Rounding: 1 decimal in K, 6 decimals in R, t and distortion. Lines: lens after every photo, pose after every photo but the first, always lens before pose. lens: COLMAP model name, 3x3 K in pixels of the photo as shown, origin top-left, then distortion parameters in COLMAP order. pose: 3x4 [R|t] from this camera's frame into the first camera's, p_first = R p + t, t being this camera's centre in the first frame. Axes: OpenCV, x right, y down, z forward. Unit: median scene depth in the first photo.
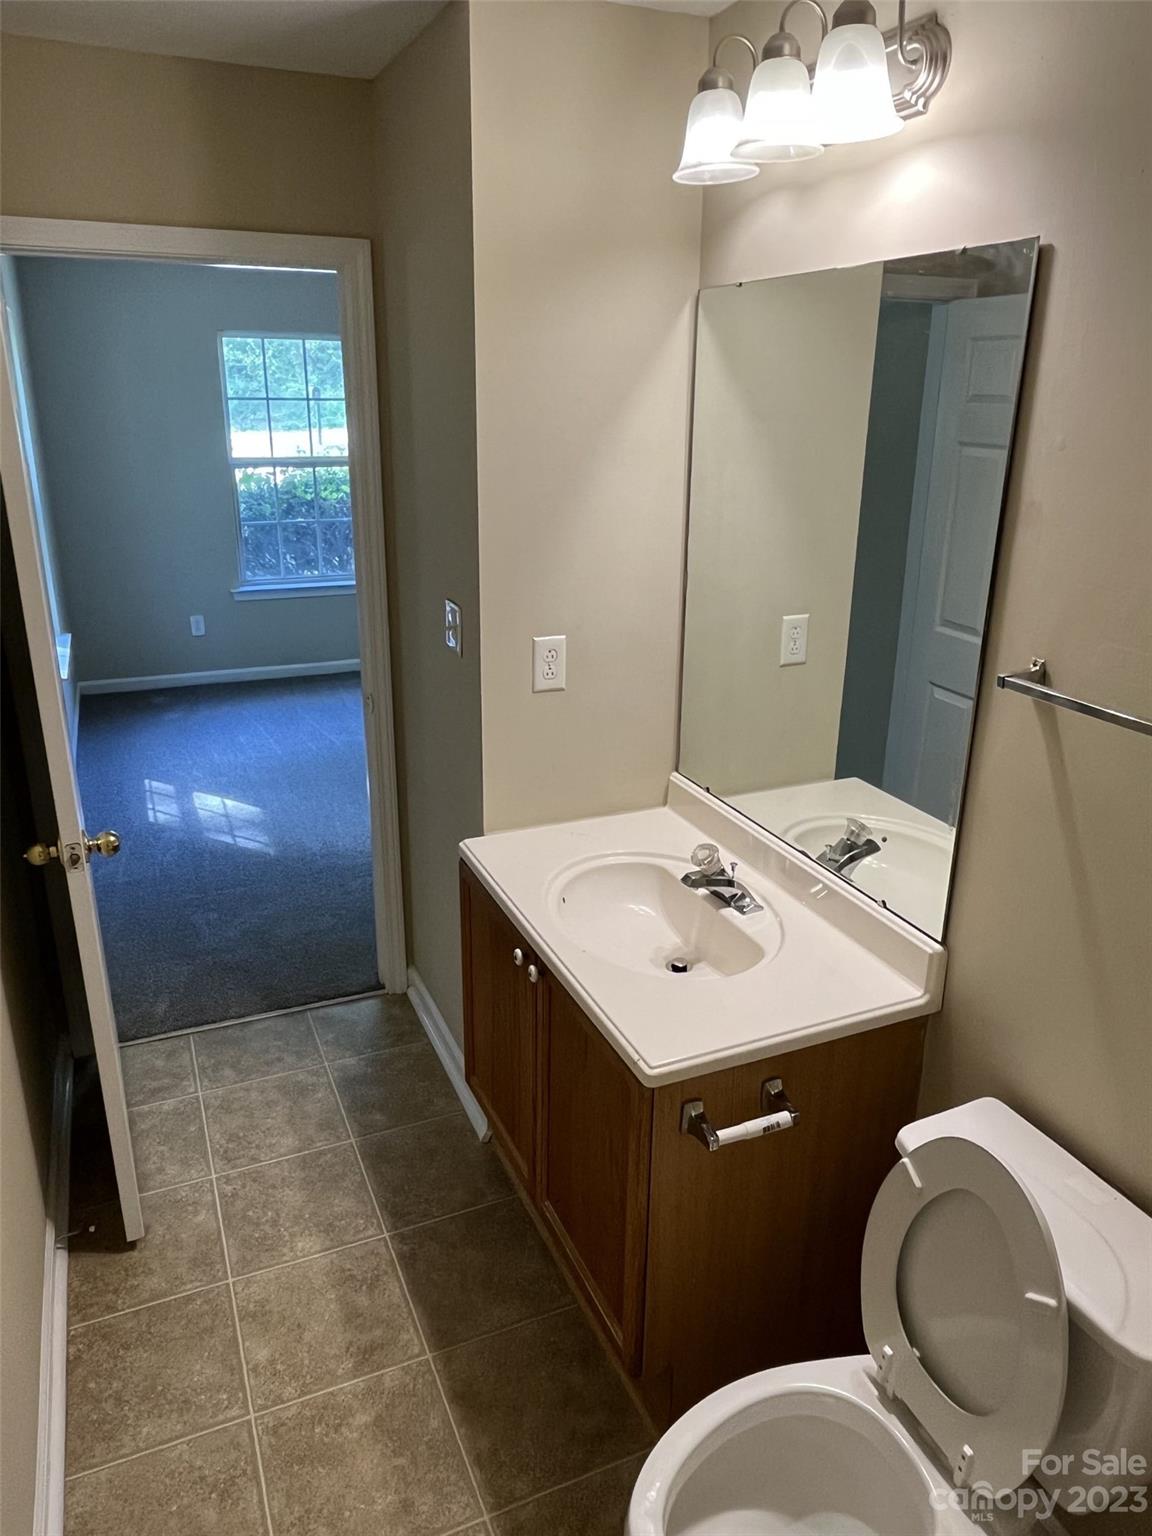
lens RADIAL K [[1059.6, 0, 576.0], [0, 1059.6, 768.0], [0, 0, 1]] dist [0.001883, -0.009930]
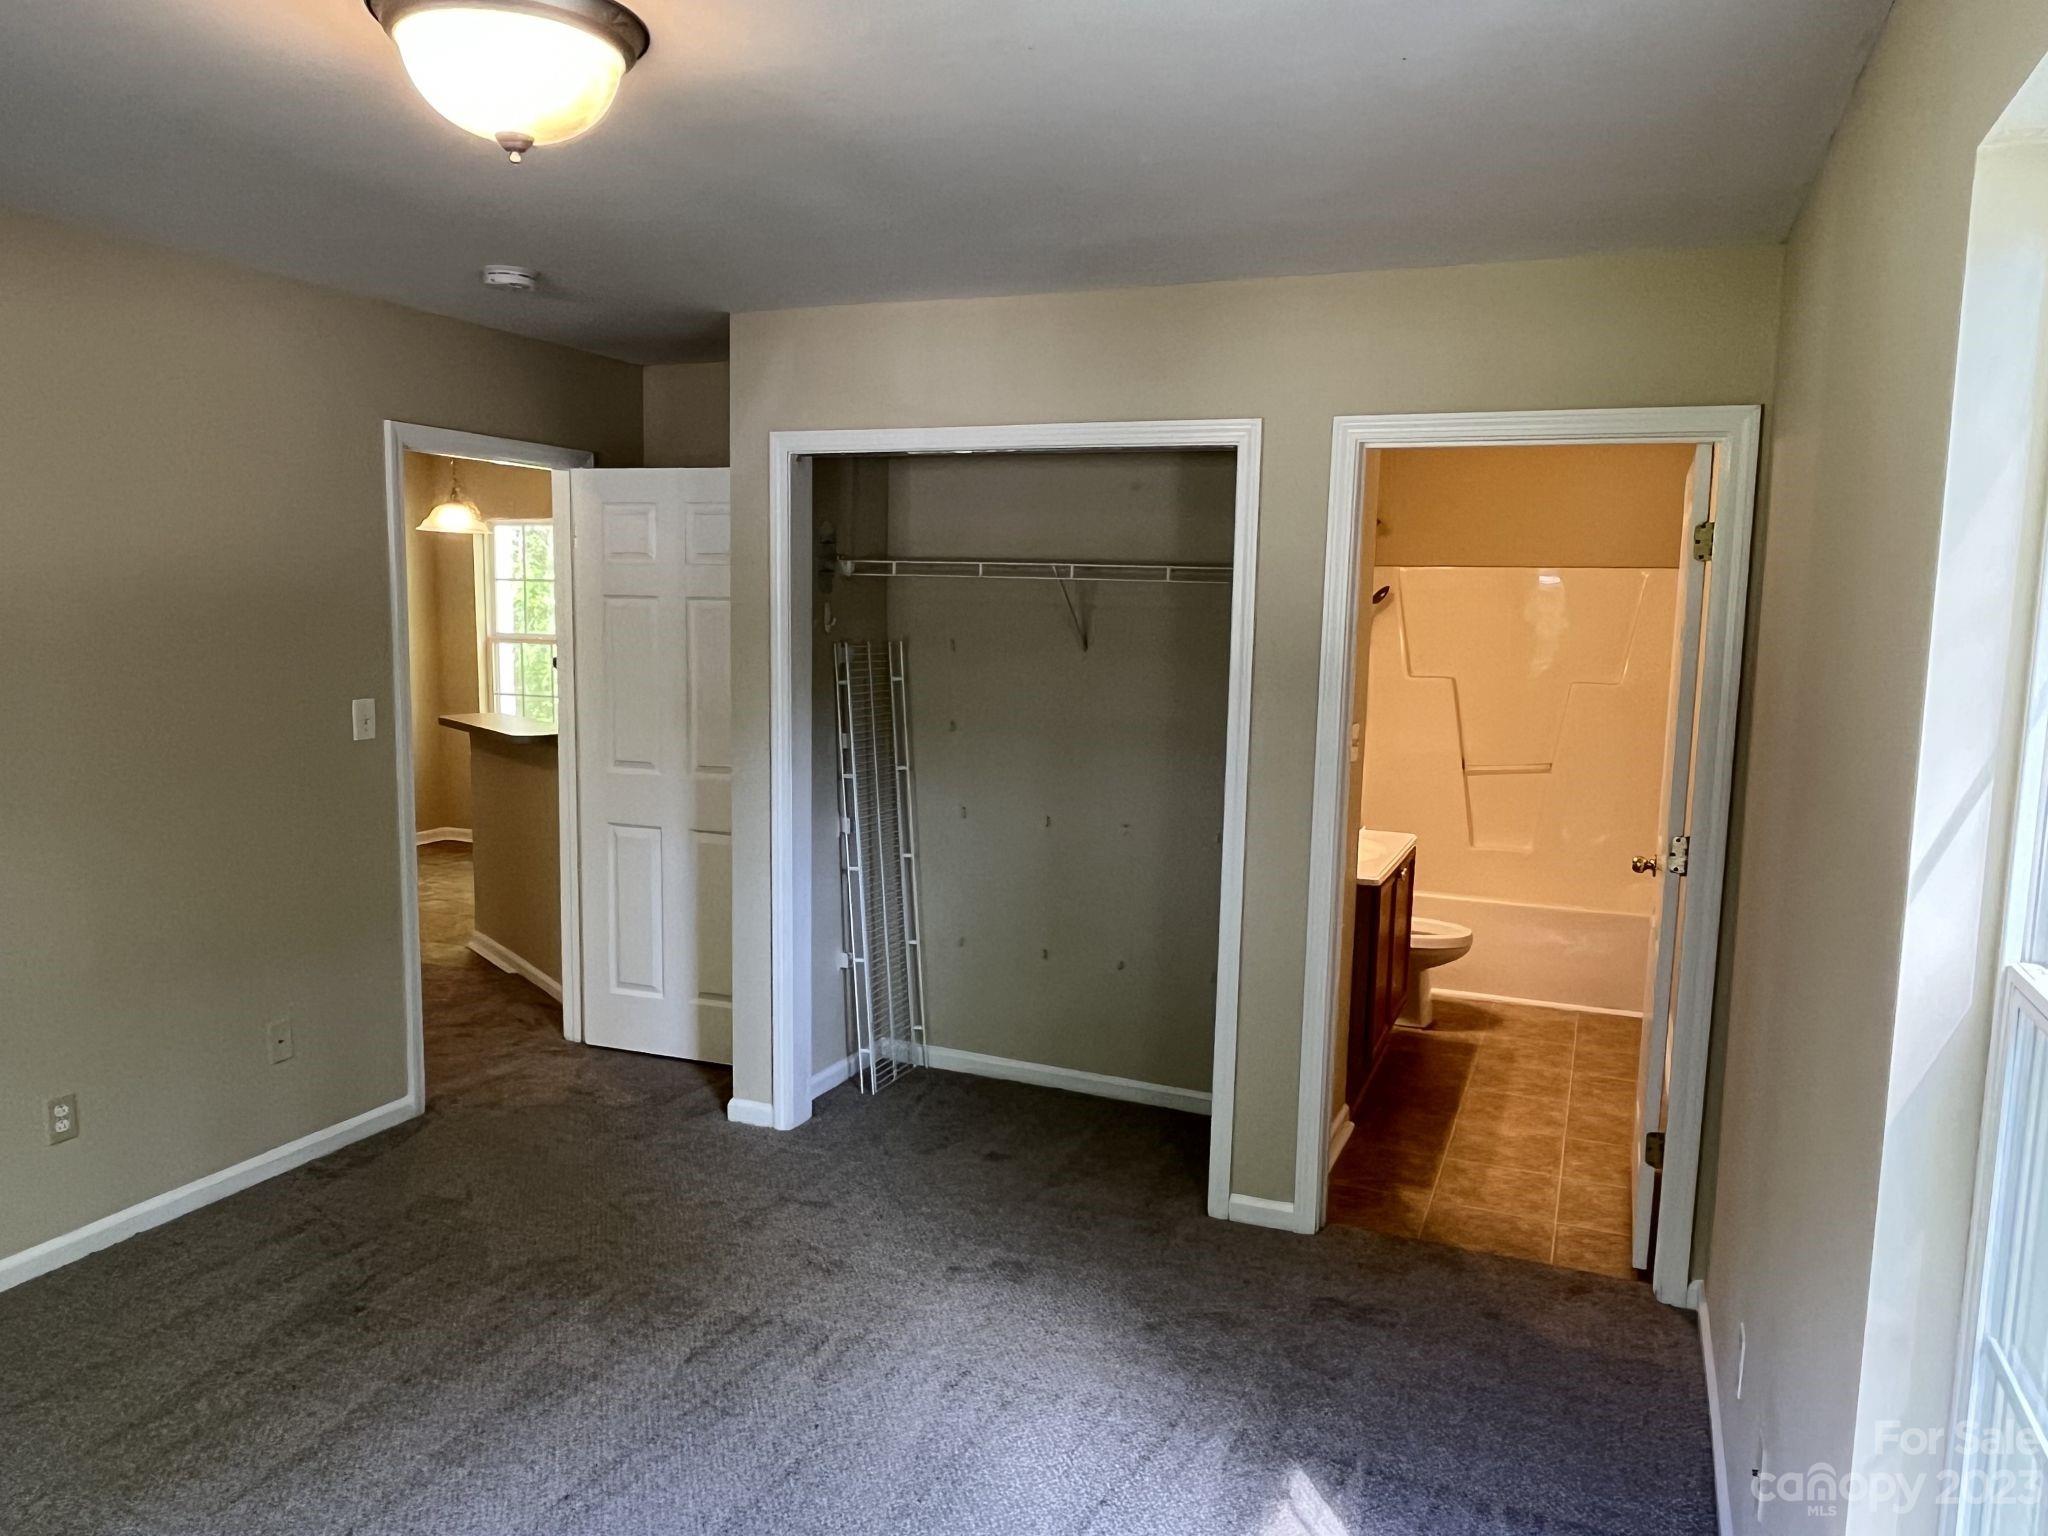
lens RADIAL K [[1412.9, 0, 1014.9], [0, 1412.9, 777.6], [0, 0, 1]] dist [0.001883, -0.009930]
pose [[-0.687522, -0.121083, 0.715998, -0.958303], [0.212541, 0.909267, 0.357854, -0.722436], [-0.694363, 0.398211, -0.599406, 2.086744]]
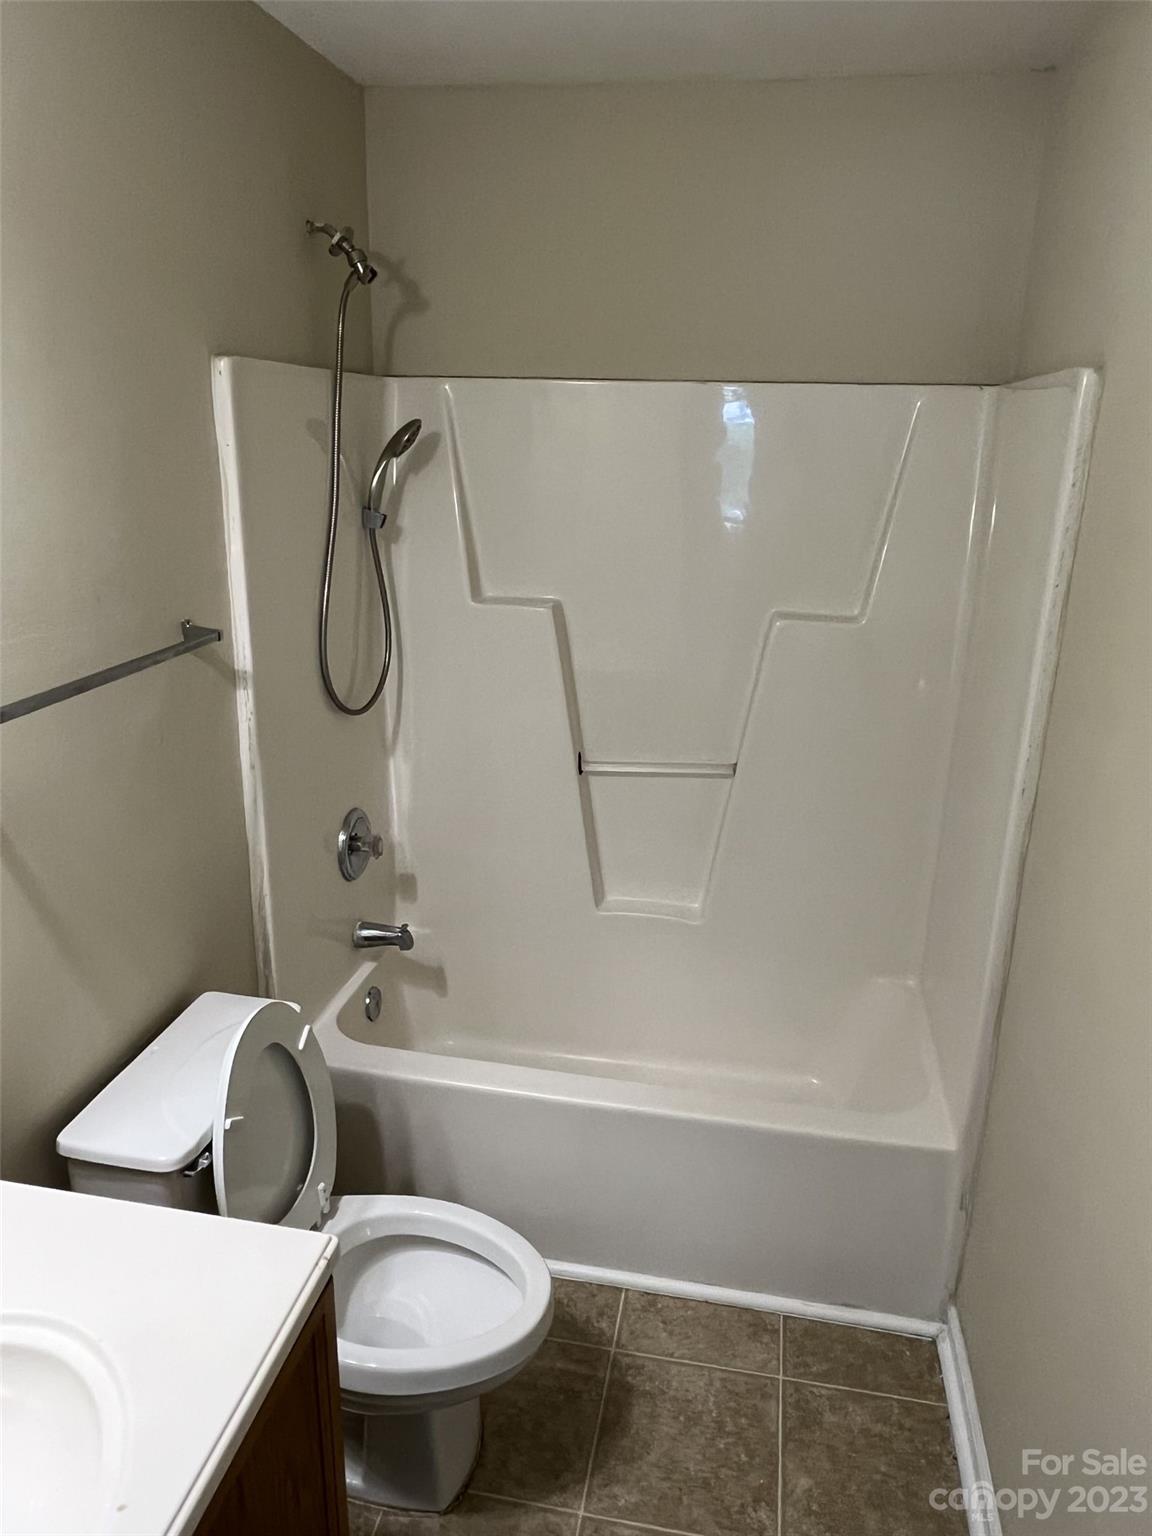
lens RADIAL K [[1059.6, 0, 576.0], [0, 1059.6, 768.0], [0, 0, 1]] dist [0.001883, -0.009930]
pose [[-0.825084, -0.204498, 0.526704, -0.376908], [0.159462, 0.810024, 0.564298, -0.338198], [-0.542041, 0.549583, -0.635728, 0.941958]]
